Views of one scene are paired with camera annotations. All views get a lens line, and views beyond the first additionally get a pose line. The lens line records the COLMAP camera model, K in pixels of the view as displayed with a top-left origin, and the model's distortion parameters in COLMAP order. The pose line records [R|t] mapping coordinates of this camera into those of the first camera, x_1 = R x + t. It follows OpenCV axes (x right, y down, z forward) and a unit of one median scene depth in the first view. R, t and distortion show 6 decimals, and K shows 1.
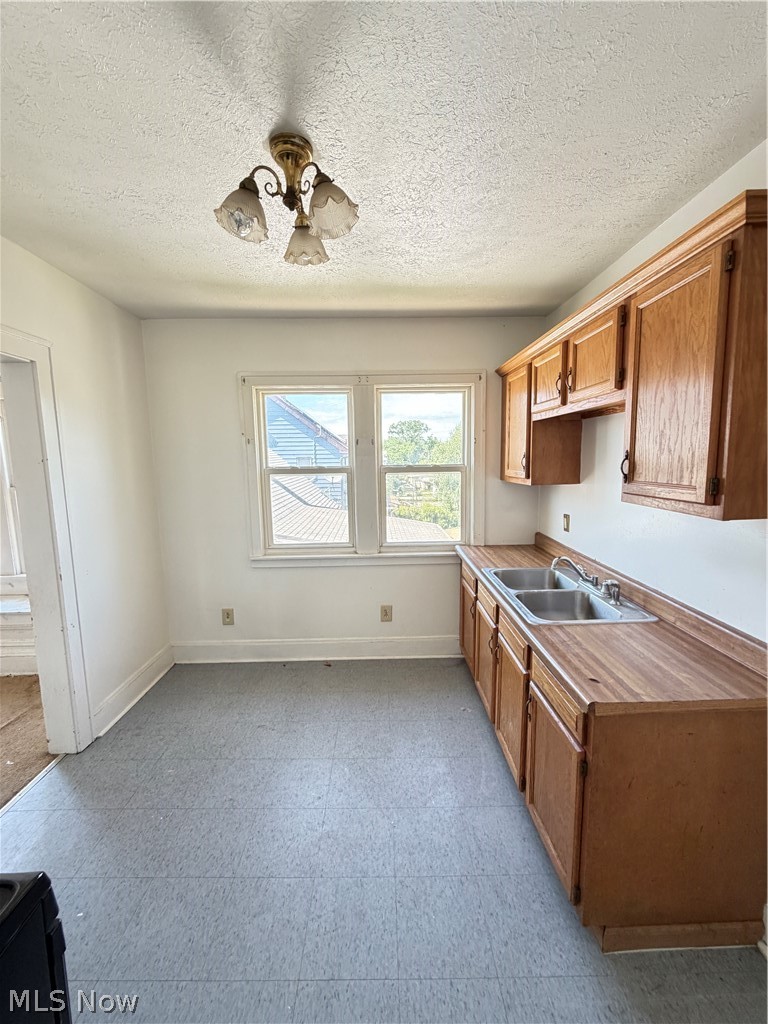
lens RADIAL K [[407.9, 0, 384.1], [0, 407.9, 509.9], [0, 0, 1]] dist [0.000176, 0.000877]
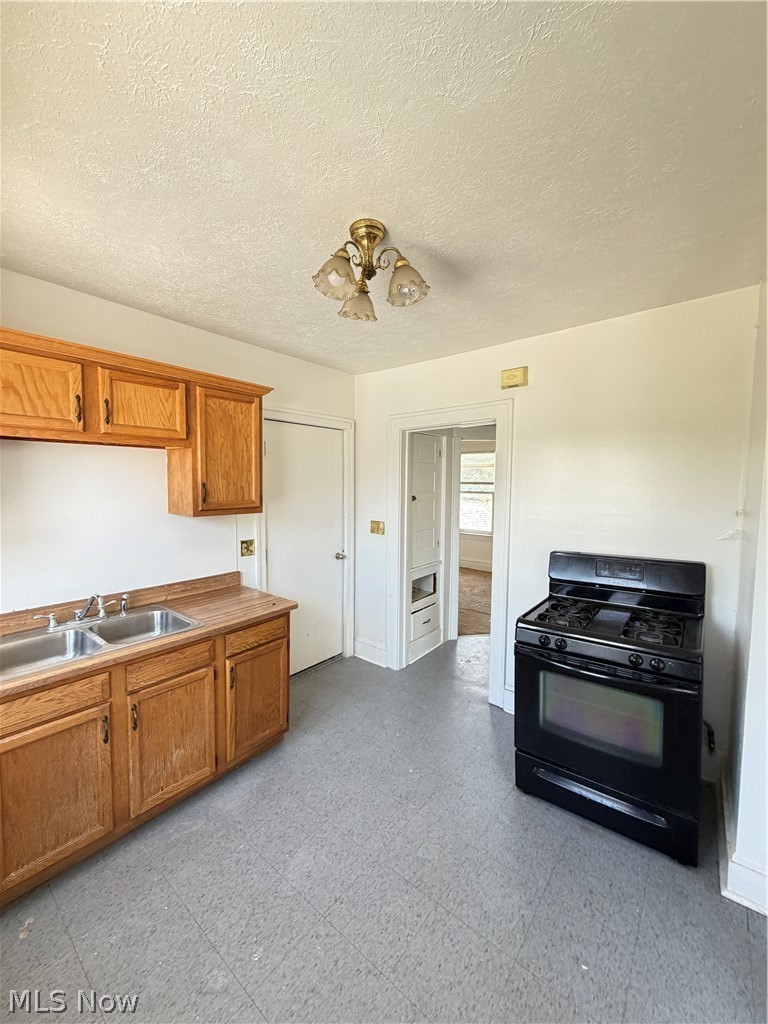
lens RADIAL K [[407.9, 0, 384.2], [0, 407.9, 509.0], [0, 0, 1]] dist [0.000176, 0.000877]
pose [[-0.771922, -0.035433, 0.634729, -0.598513], [0.086360, 0.983345, 0.159921, -0.153407], [-0.629824, 0.178262, -0.756006, 1.147219]]
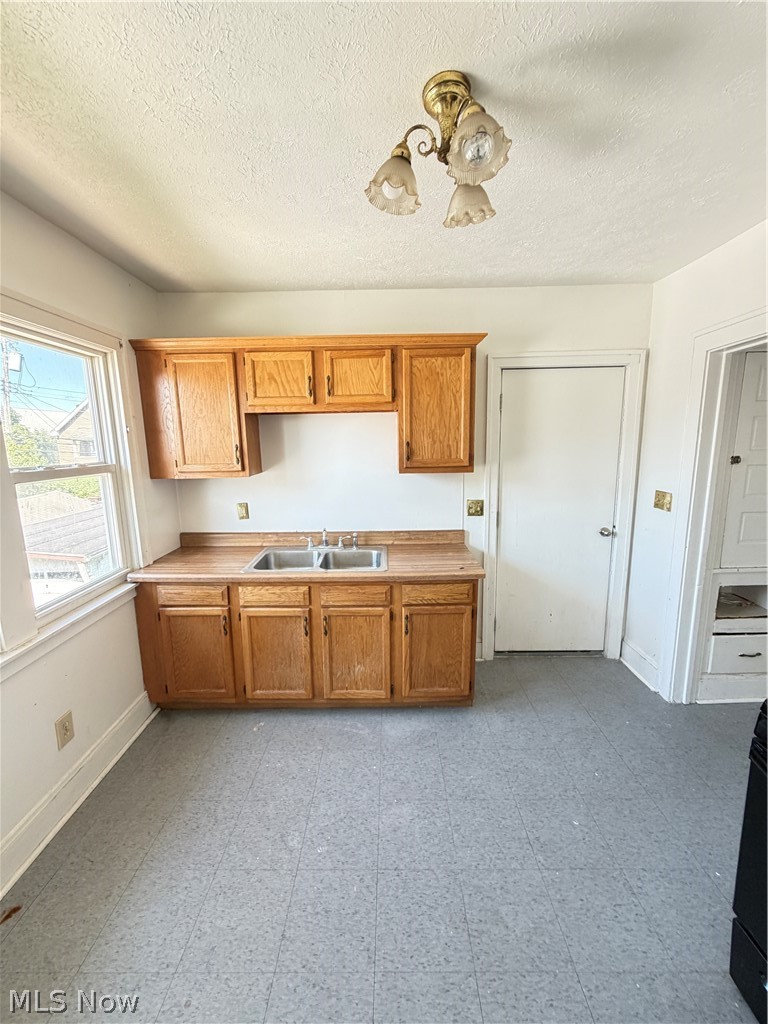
lens RADIAL K [[407.9, 0, 384.5], [0, 407.9, 509.2], [0, 0, 1]] dist [0.000176, 0.000877]
pose [[0.018861, -0.152785, 0.988079, -0.703300], [0.148395, 0.977737, 0.148353, -0.089628], [-0.988748, 0.143828, 0.041114, 0.696045]]
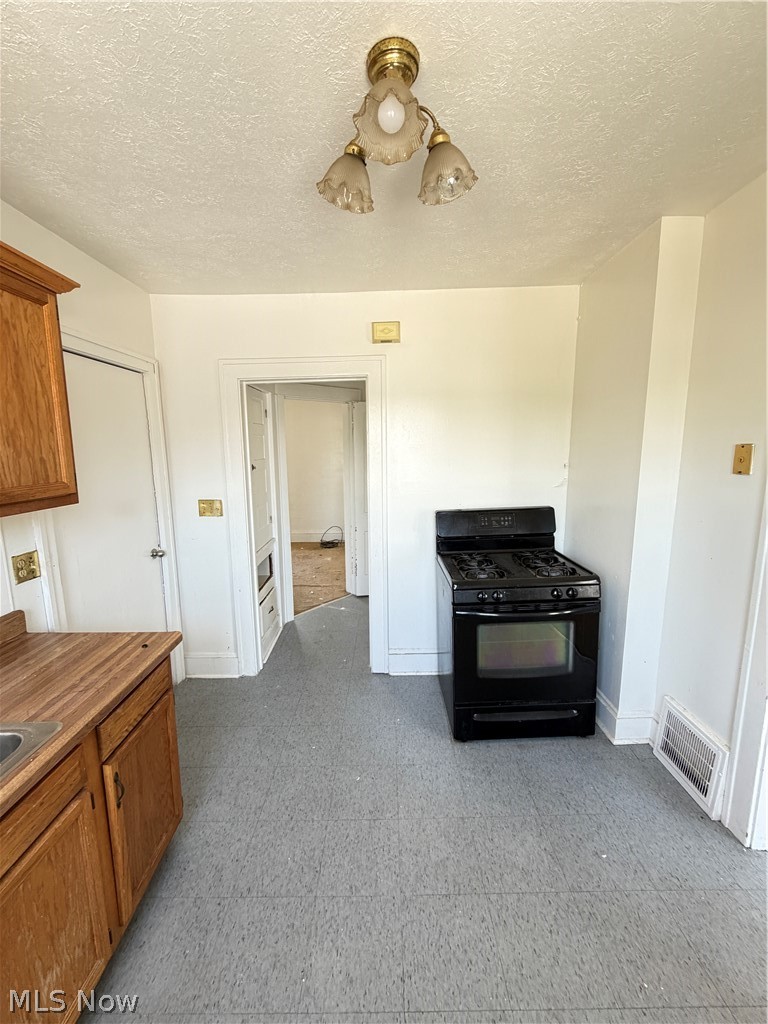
lens RADIAL K [[407.9, 0, 384.6], [0, 407.9, 509.4], [0, 0, 1]] dist [0.000176, 0.000877]
pose [[-0.999606, 0.022694, 0.016532, -0.116546], [0.026415, 0.959703, 0.279771, -0.154160], [-0.009516, 0.280097, -0.959924, 1.142161]]
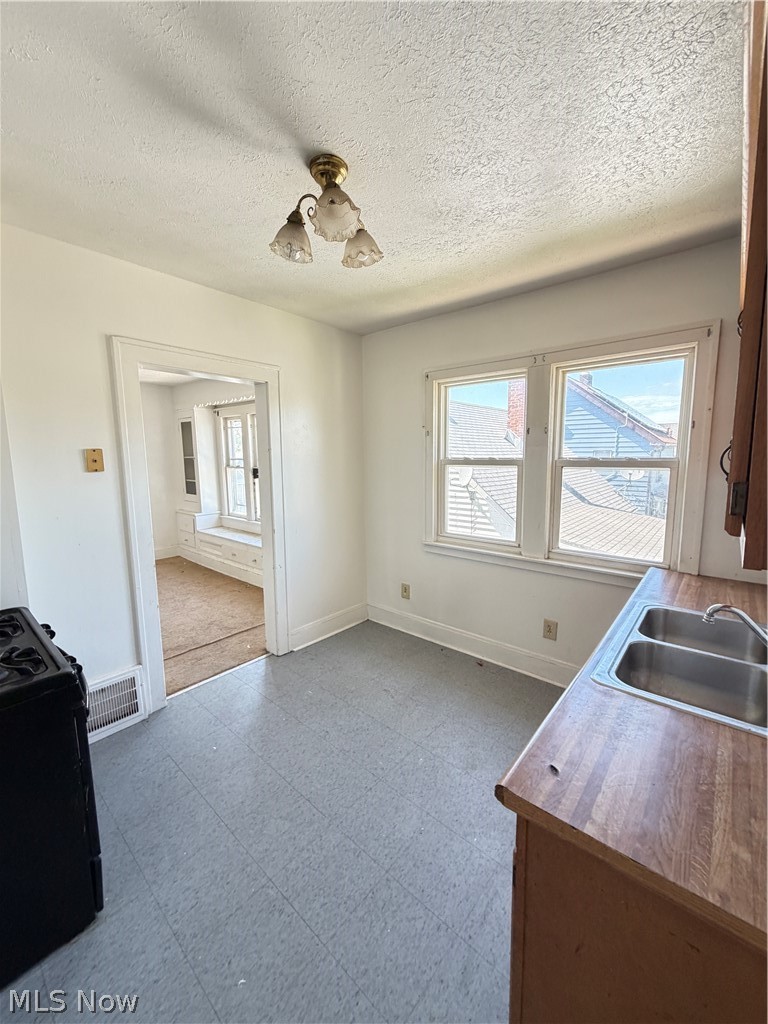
lens RADIAL K [[407.9, 0, 384.0], [0, 407.9, 509.9], [0, 0, 1]] dist [0.000176, 0.000877]
pose [[0.745565, 0.099364, -0.658983, 0.403977], [-0.088286, 0.994833, 0.050119, -0.015088], [0.660559, 0.020812, 0.750486, 0.162588]]
